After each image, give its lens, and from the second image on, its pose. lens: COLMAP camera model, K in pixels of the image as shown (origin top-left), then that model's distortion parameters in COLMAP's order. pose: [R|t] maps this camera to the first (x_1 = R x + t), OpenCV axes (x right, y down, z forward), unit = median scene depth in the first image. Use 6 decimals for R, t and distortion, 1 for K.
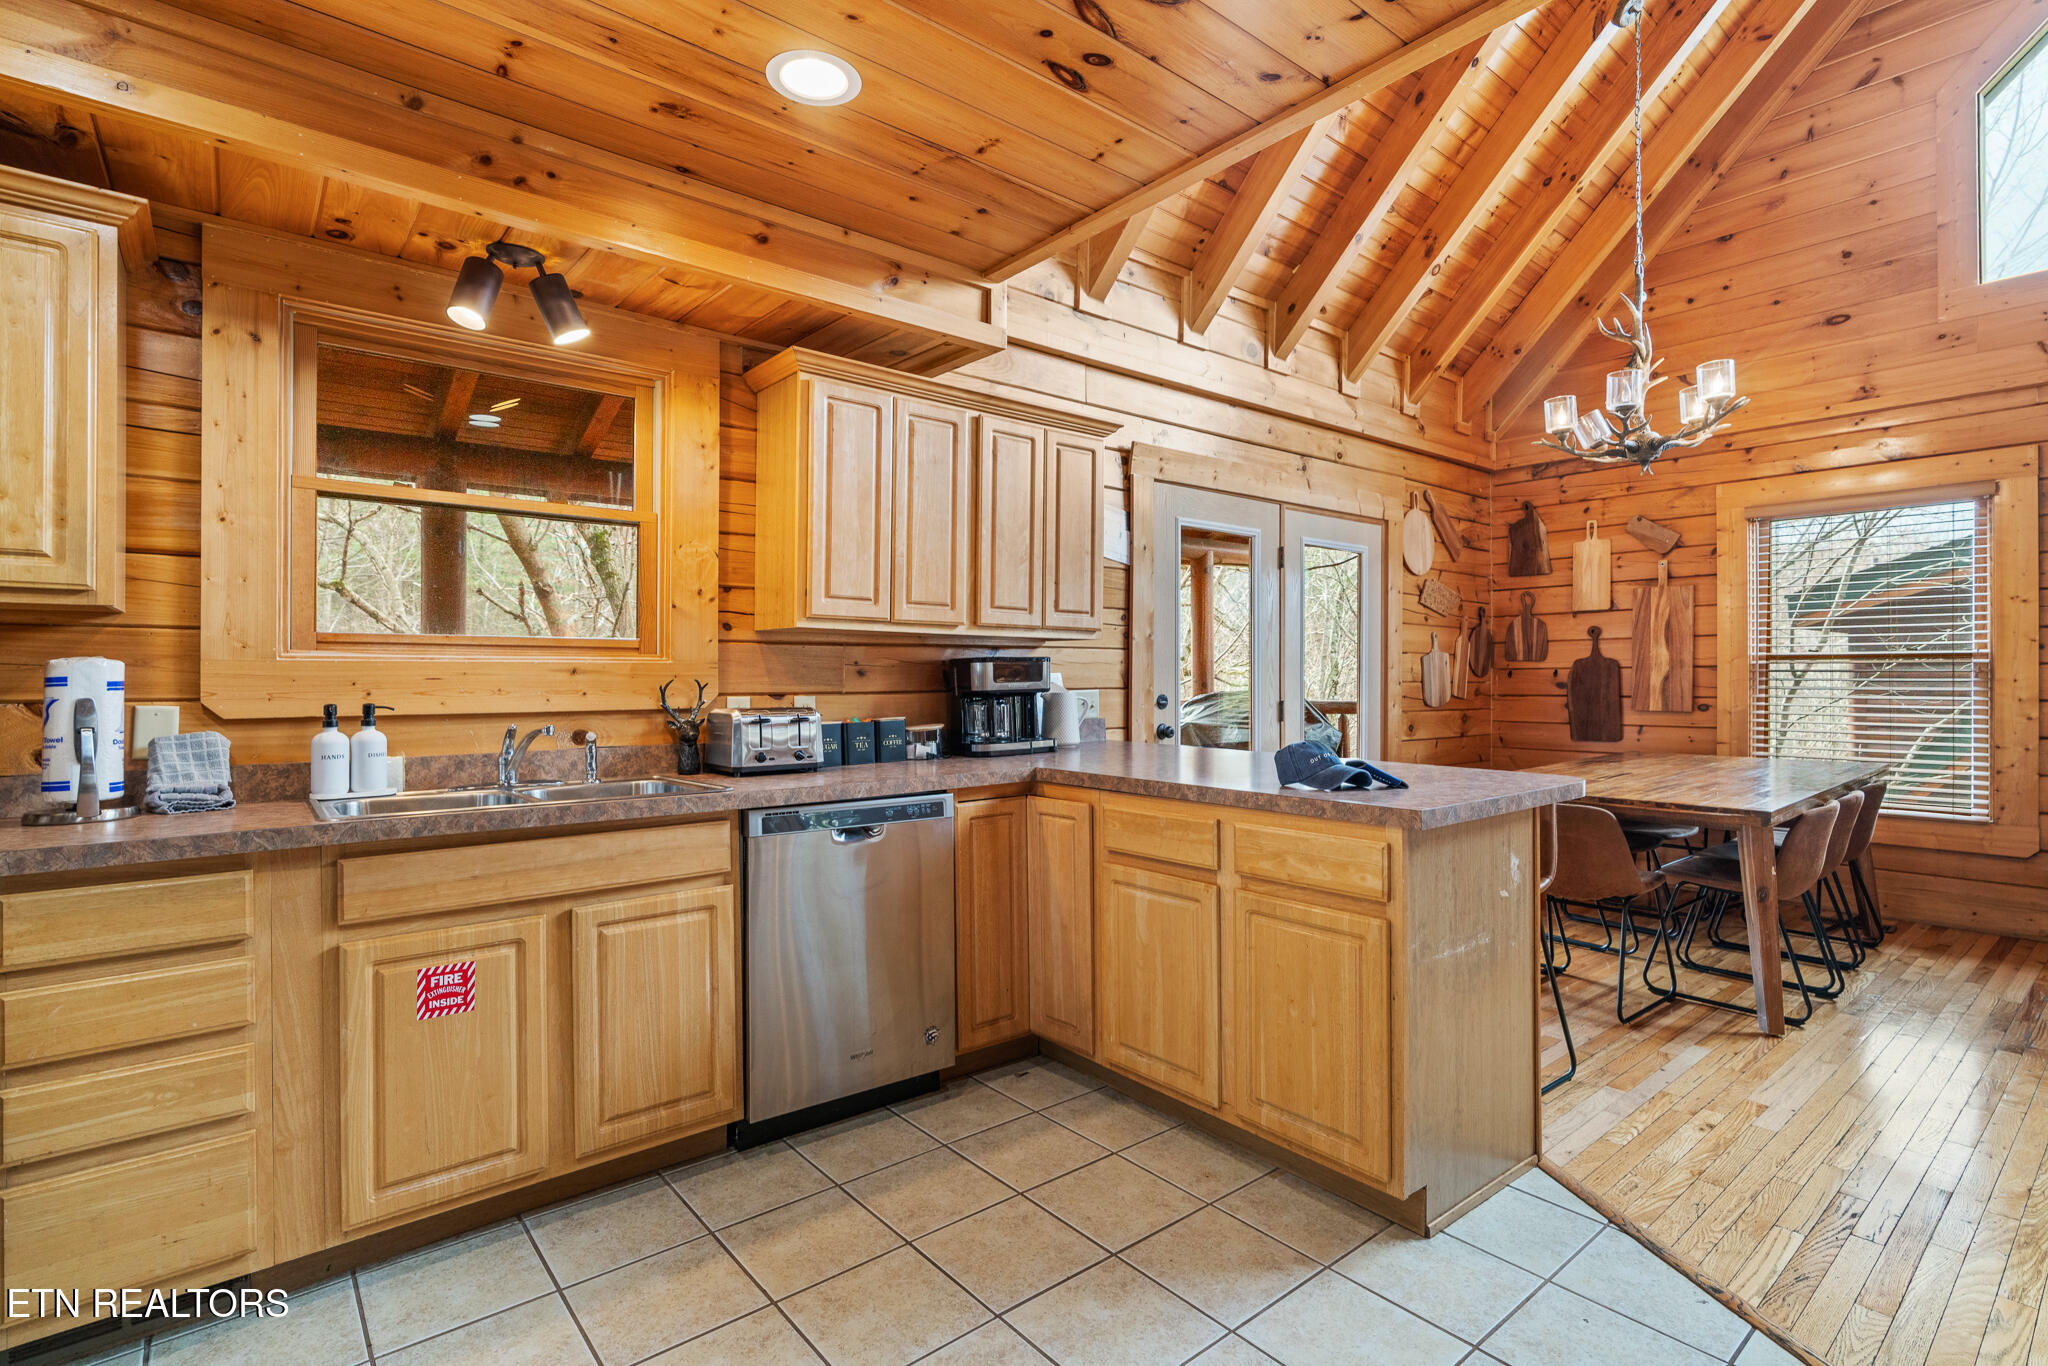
lens RADIAL K [[977.1, 0, 1029.9], [0, 977.1, 672.1], [0, 0, 1]] dist [-0.009940, 0.006047]
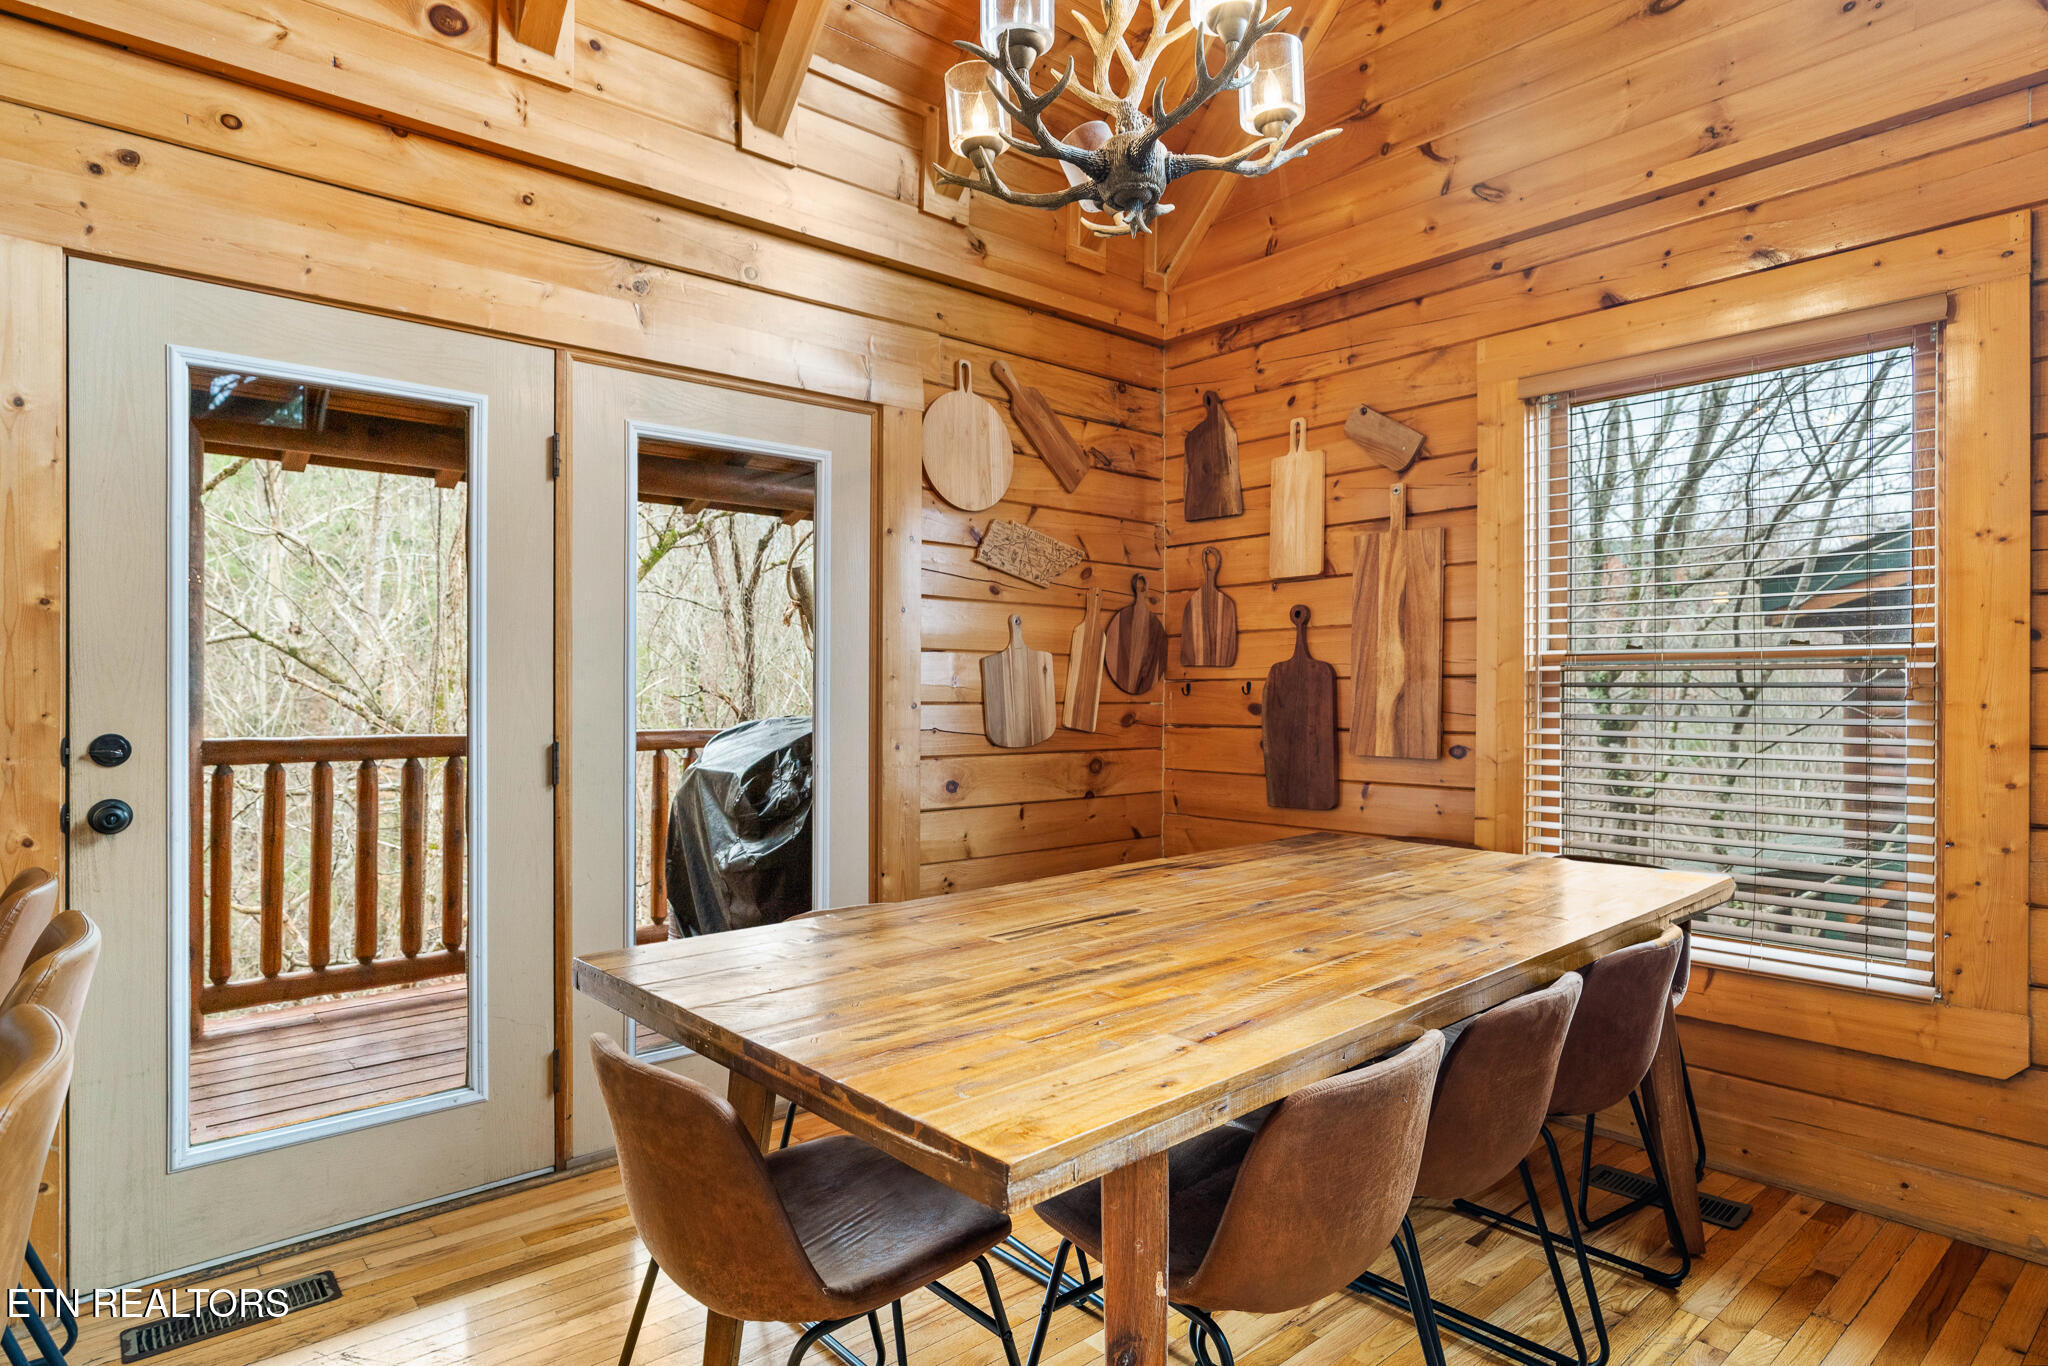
lens RADIAL K [[1126.5, 0, 1018.7], [0, 1126.5, 684.6], [0, 0, 1]] dist [-0.005660, 0.004288]
pose [[0.999777, 0.002085, 0.021036, 0.533296], [-0.002098, 0.999998, 0.000594, -0.001117], [-0.021034, -0.000638, 0.999779, 0.463336]]
